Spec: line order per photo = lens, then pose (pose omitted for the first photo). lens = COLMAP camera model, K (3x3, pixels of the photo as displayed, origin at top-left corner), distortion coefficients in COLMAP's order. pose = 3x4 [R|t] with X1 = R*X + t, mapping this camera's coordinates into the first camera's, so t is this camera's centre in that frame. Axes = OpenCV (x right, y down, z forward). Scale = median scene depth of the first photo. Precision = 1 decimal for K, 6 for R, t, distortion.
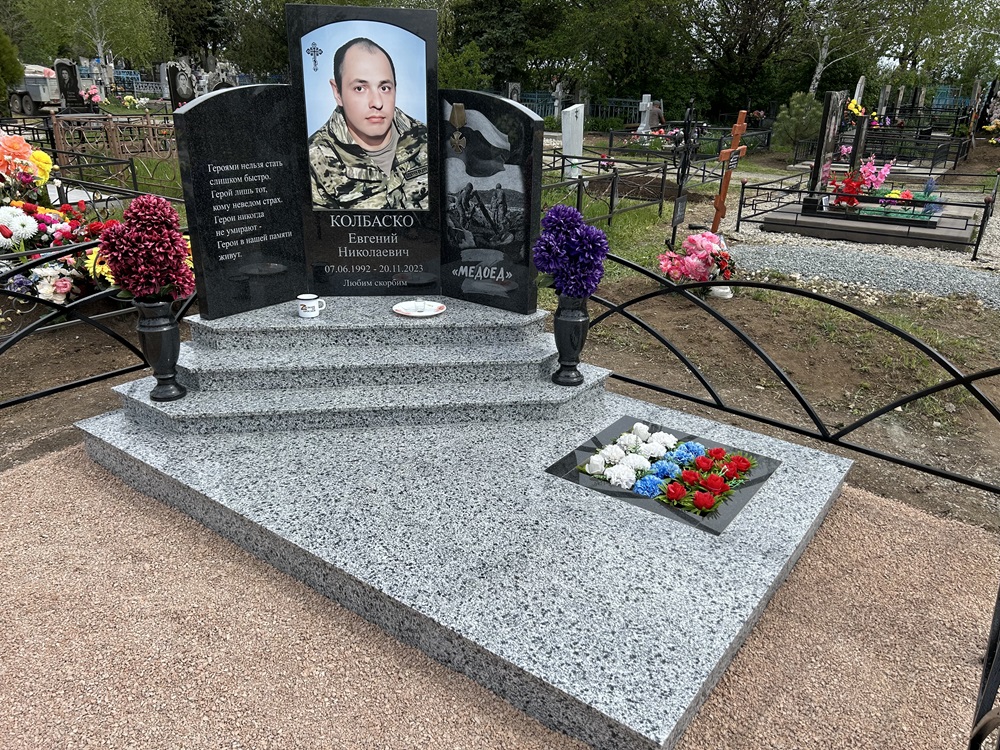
lens RADIAL K [[744.1, 0, 500.0], [0, 744.1, 375.0], [0, 0, 1]] dist [0.153821, -0.373095]
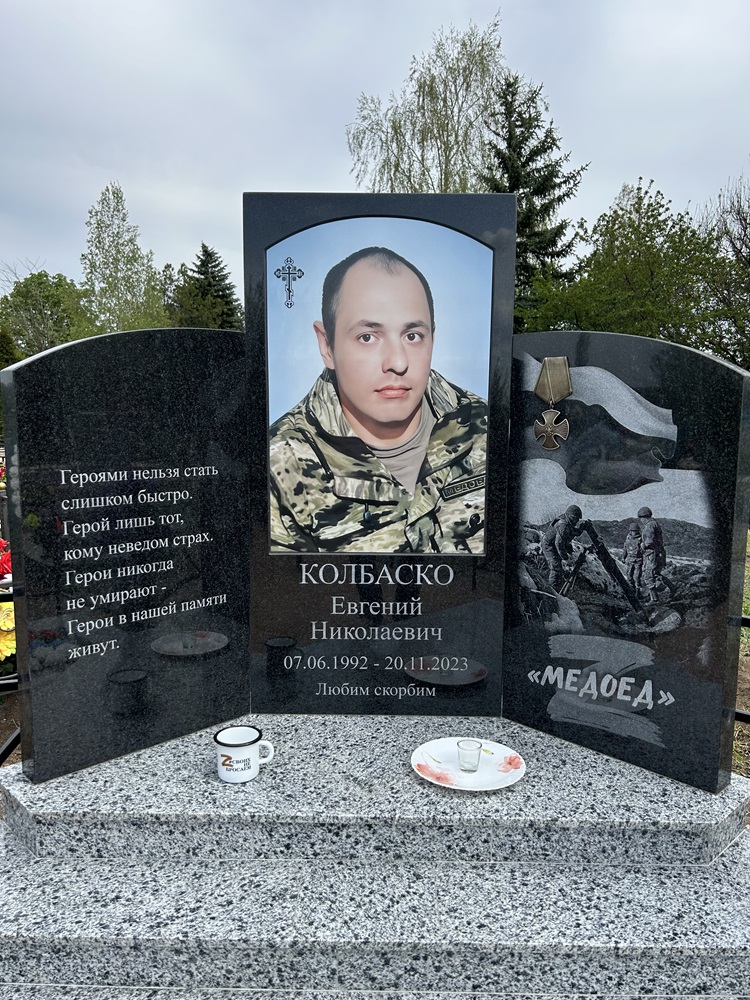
lens RADIAL K [[744.1, 0, 375.0], [0, 744.1, 500.0], [0, 0, 1]] dist [0.153821, -0.373095]
pose [[0.988374, 0.004704, -0.151969, -0.095019], [-0.043015, 0.967338, -0.249815, -0.128976], [0.145831, 0.253447, 0.956294, 0.501419]]
